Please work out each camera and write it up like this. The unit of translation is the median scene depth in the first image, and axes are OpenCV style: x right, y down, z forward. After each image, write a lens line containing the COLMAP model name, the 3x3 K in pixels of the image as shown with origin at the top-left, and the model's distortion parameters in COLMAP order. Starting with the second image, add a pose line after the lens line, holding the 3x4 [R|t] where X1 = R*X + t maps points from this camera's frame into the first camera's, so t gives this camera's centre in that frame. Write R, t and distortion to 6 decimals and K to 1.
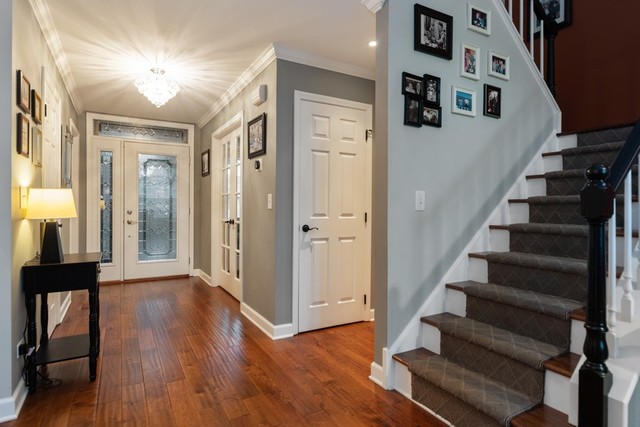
lens RADIAL K [[356.9, 0, 320.0], [0, 356.9, 213.5], [0, 0, 1]] dist [0.002595, 0.000154]
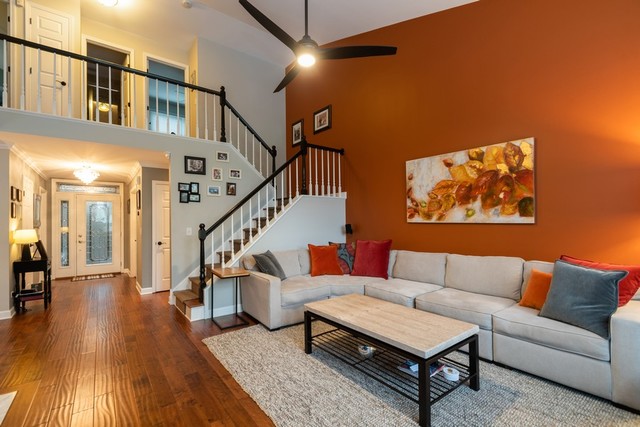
lens RADIAL K [[291.4, 0, 317.8], [0, 291.4, 222.0], [0, 0, 1]] dist [0.000767, 0.000036]
pose [[0.991374, -0.017322, 0.129917, 0.832701], [0.019834, 0.999640, -0.018066, -0.045037], [-0.129557, 0.020486, 0.991360, -1.066228]]
